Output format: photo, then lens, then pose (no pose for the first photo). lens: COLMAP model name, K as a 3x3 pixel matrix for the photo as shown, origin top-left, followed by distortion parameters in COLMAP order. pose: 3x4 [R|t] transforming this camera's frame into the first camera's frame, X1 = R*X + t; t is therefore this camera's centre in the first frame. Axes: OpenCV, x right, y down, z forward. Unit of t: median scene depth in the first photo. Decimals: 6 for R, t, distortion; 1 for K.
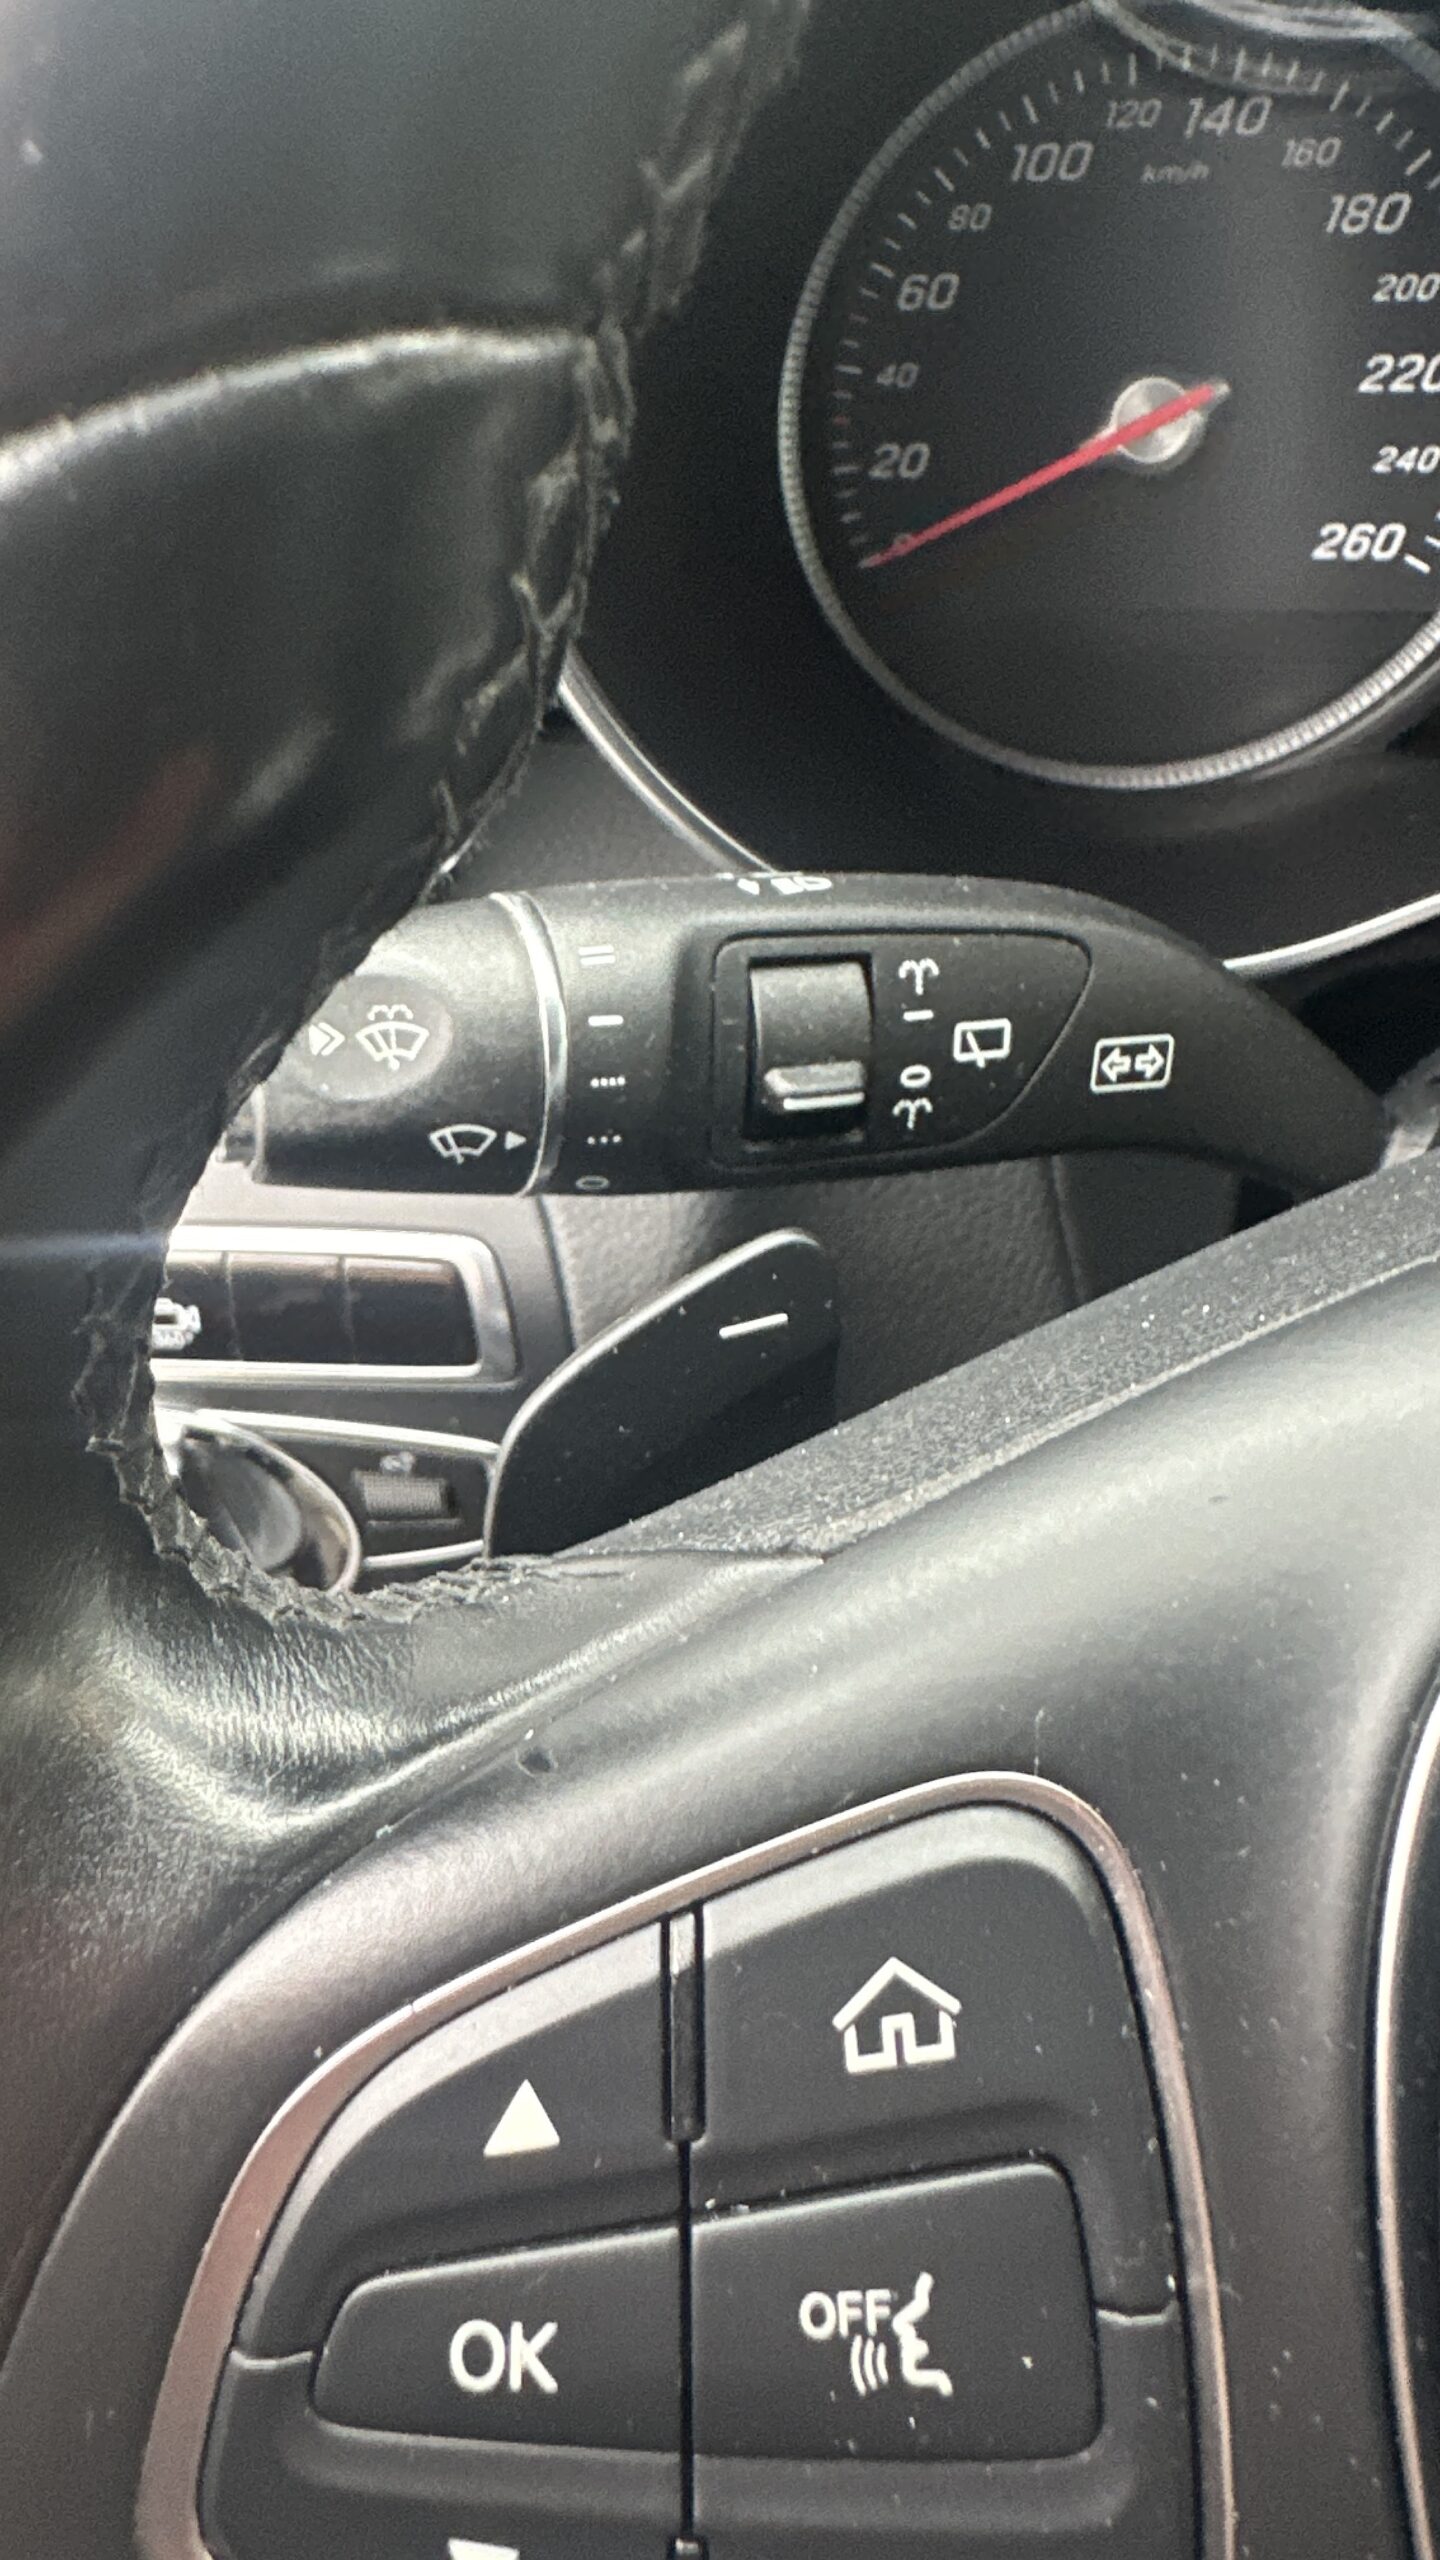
lens RADIAL K [[1778.9, 0, 628.6], [0, 1778.9, 1209.8], [0, 0, 1]] dist [-0.005993, -0.002348]
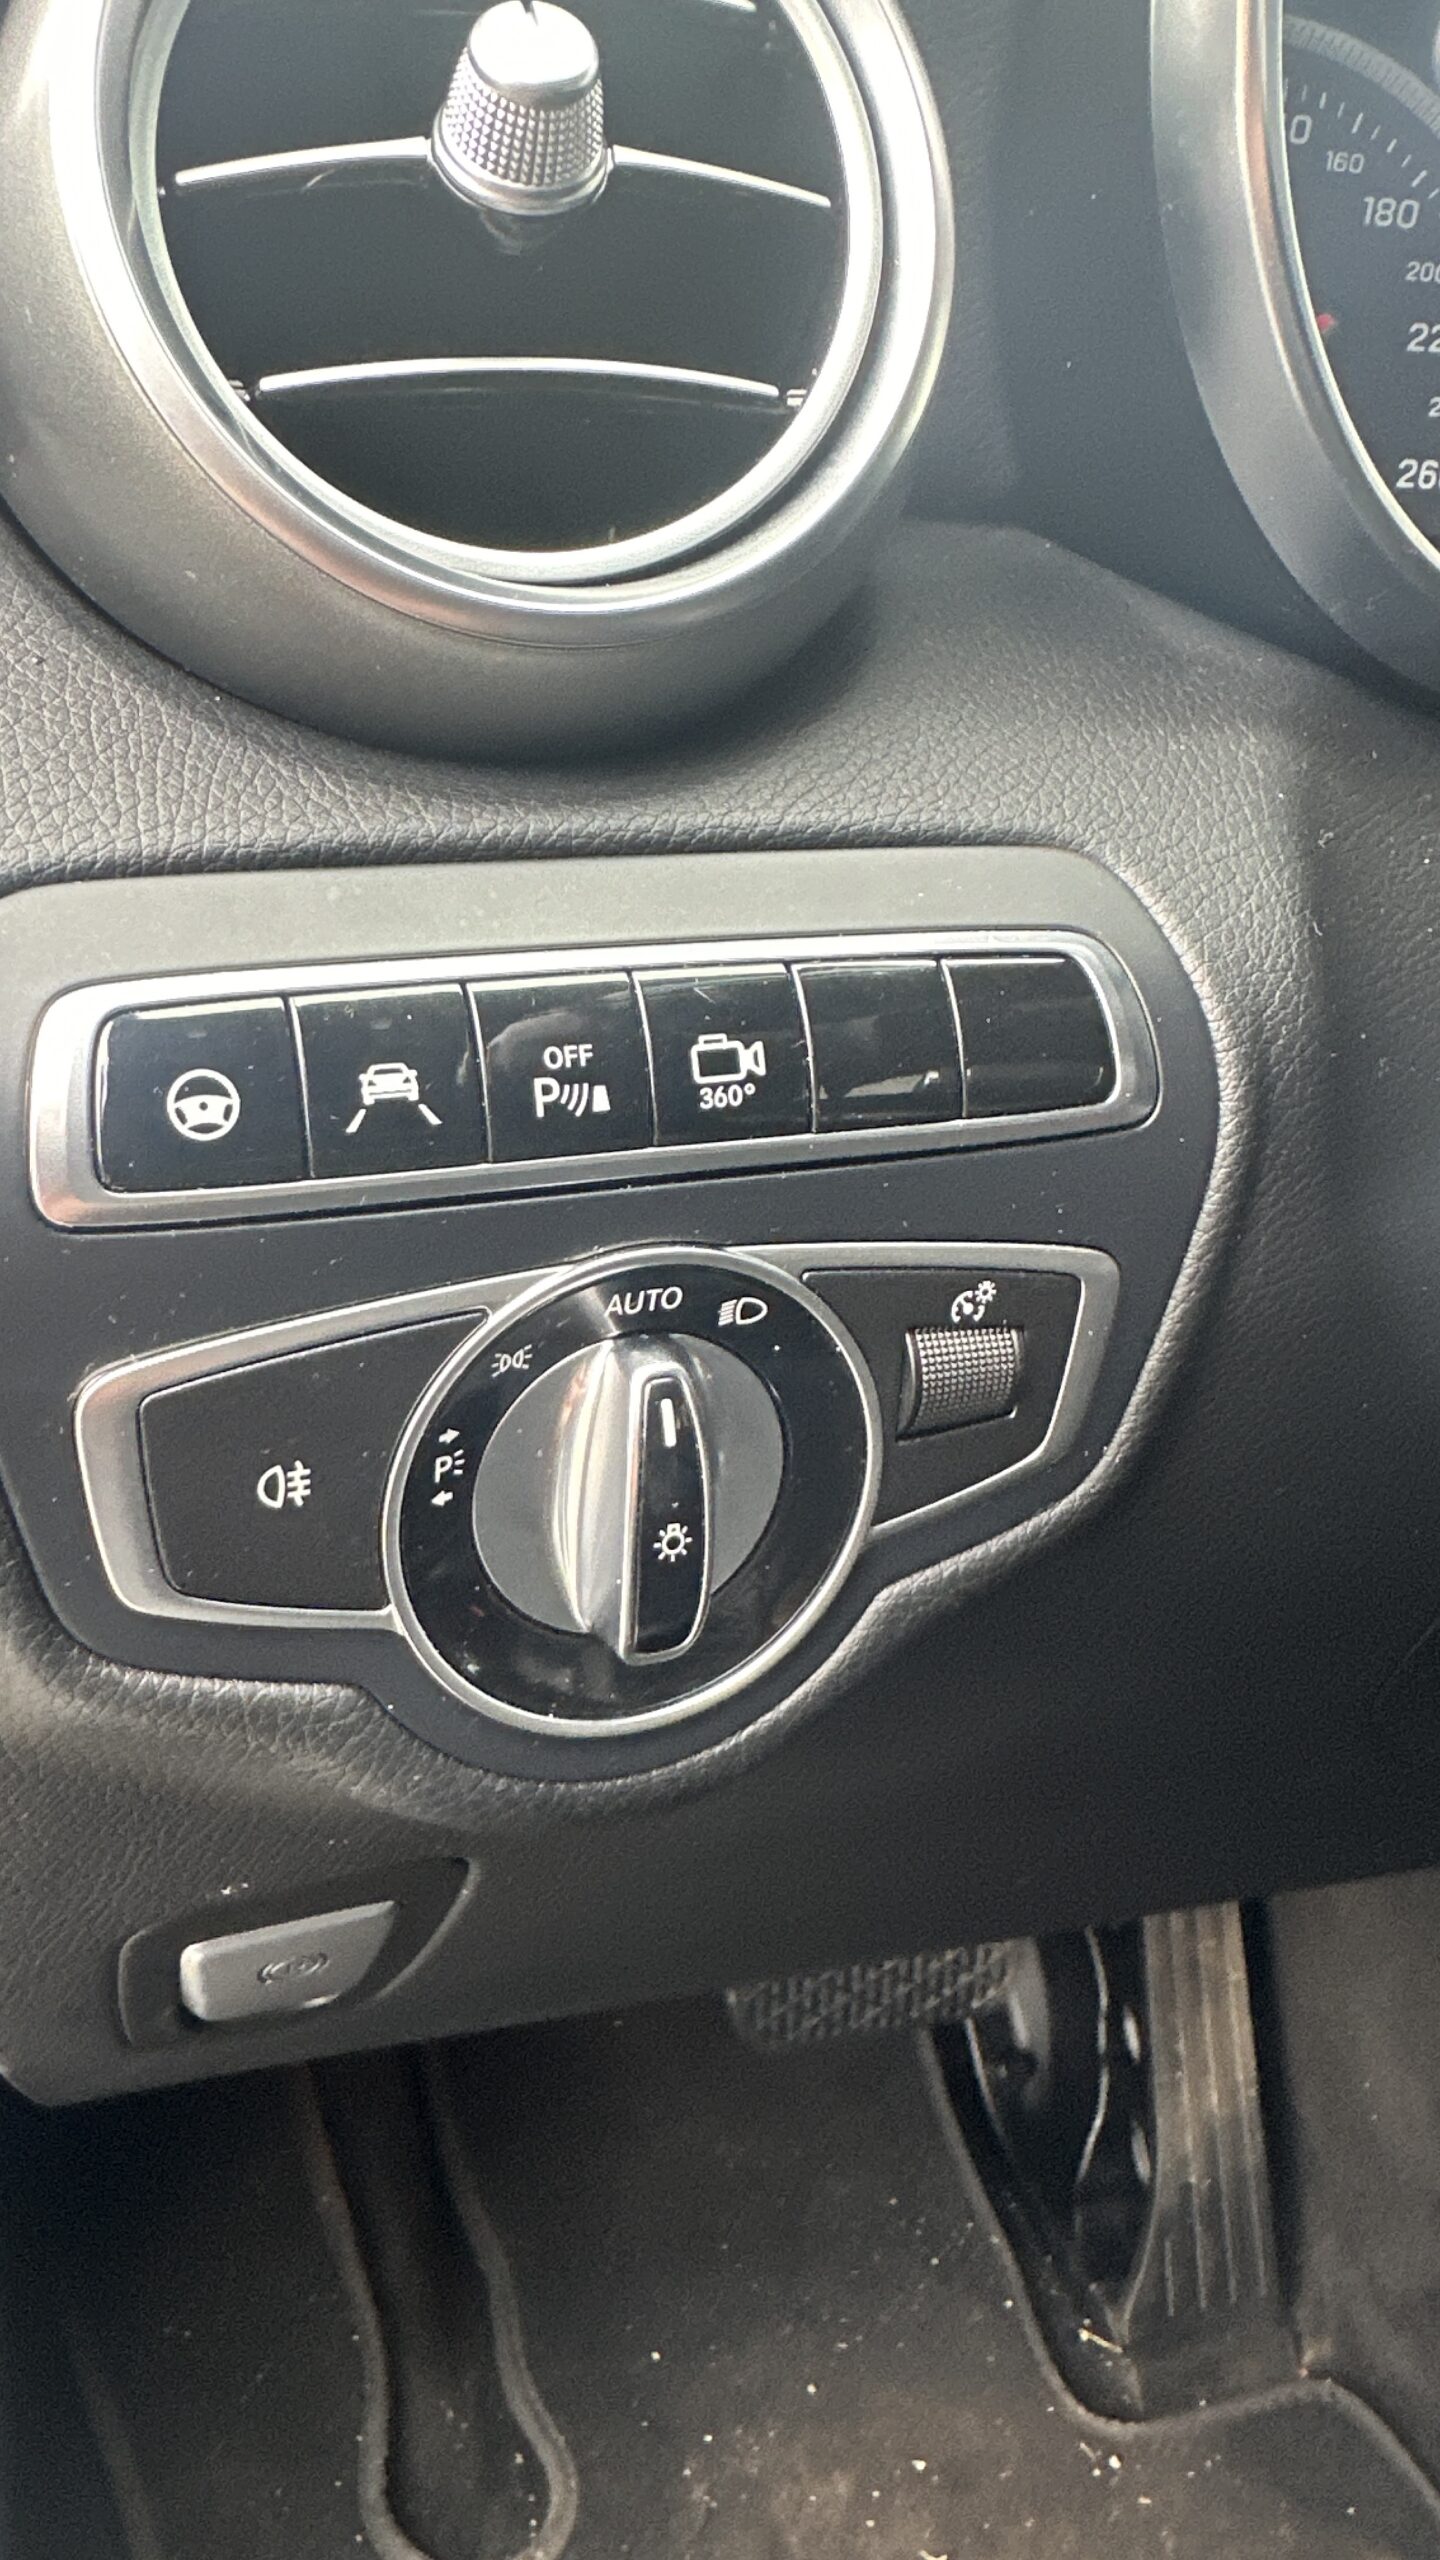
lens RADIAL K [[1802.7, 0, 576.8], [0, 1802.7, 1216.4], [0, 0, 1]] dist [-0.004314, -0.002563]
pose [[0.899270, -0.049074, 0.434631, -0.655593], [0.225115, 0.903900, -0.363713, 0.379497], [-0.375015, 0.424919, 0.823898, 0.501426]]
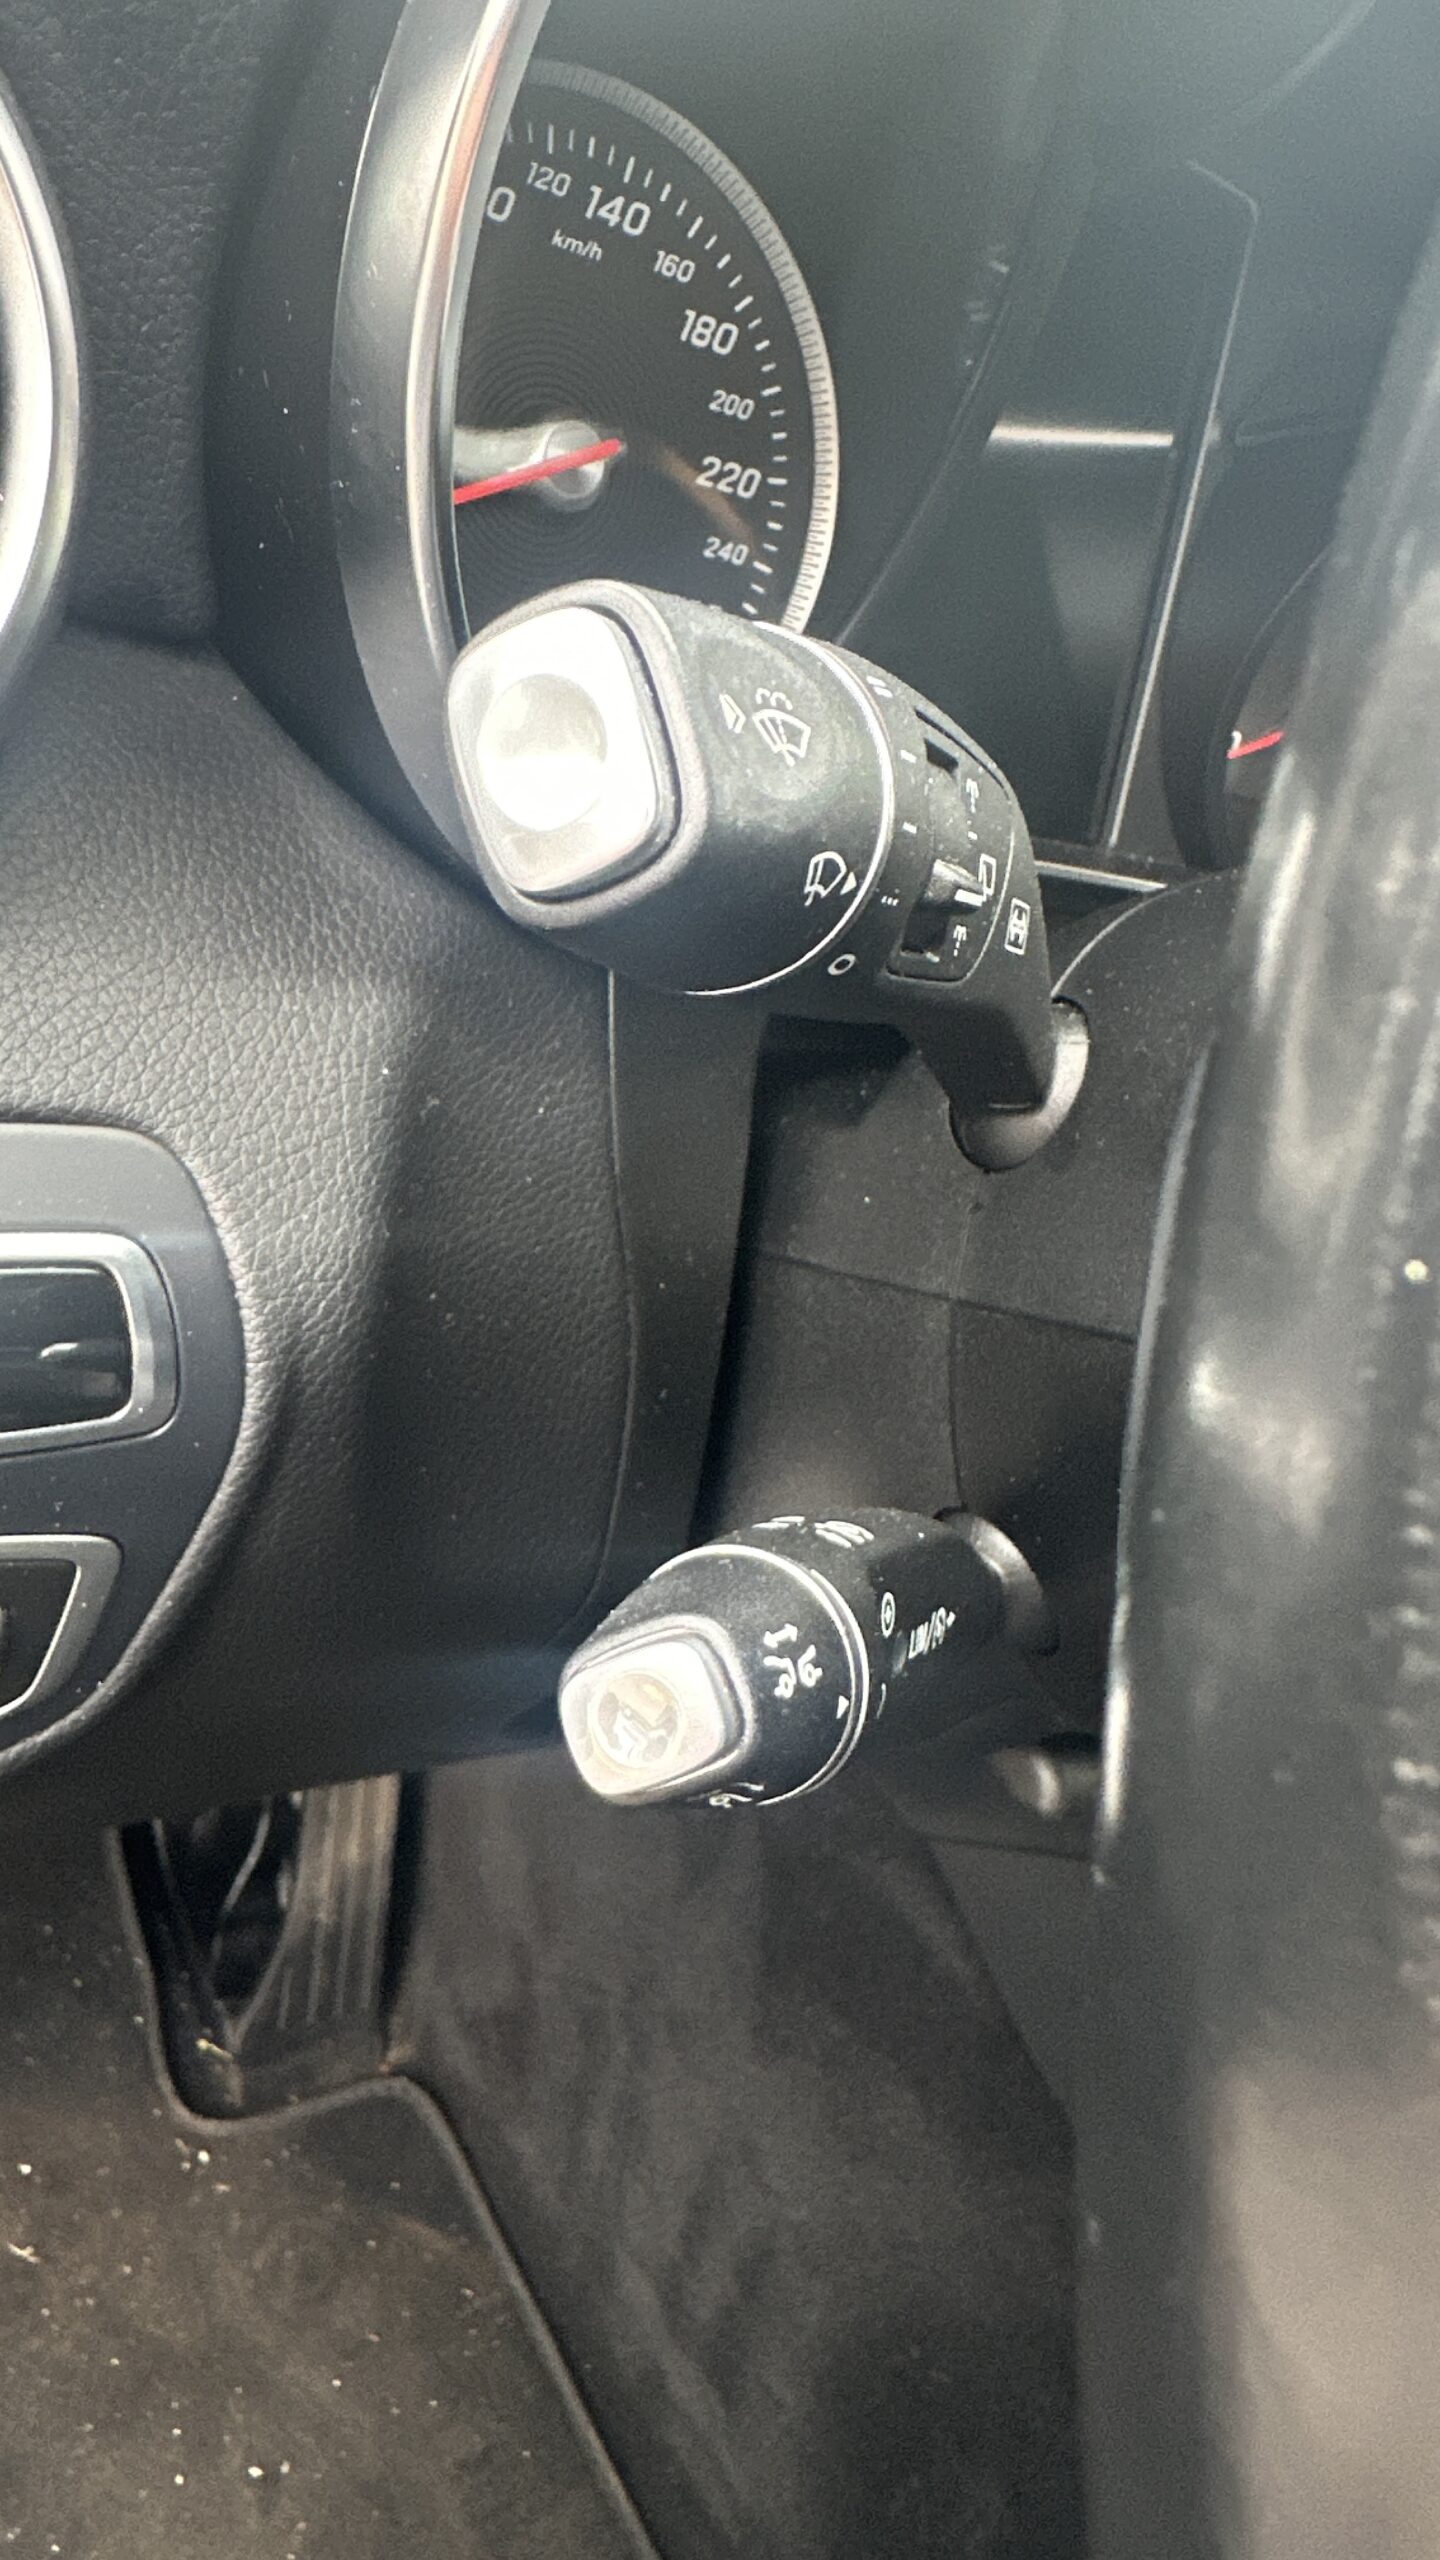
lens RADIAL K [[1801.7, 0, 565.9], [0, 1801.7, 1219.0], [0, 0, 1]] dist [-0.009232, -0.002314]
pose [[0.712681, -0.029431, 0.700870, -0.501368], [0.148279, 0.982864, -0.109505, 0.125340], [-0.685638, 0.181967, 0.704833, 0.347059]]
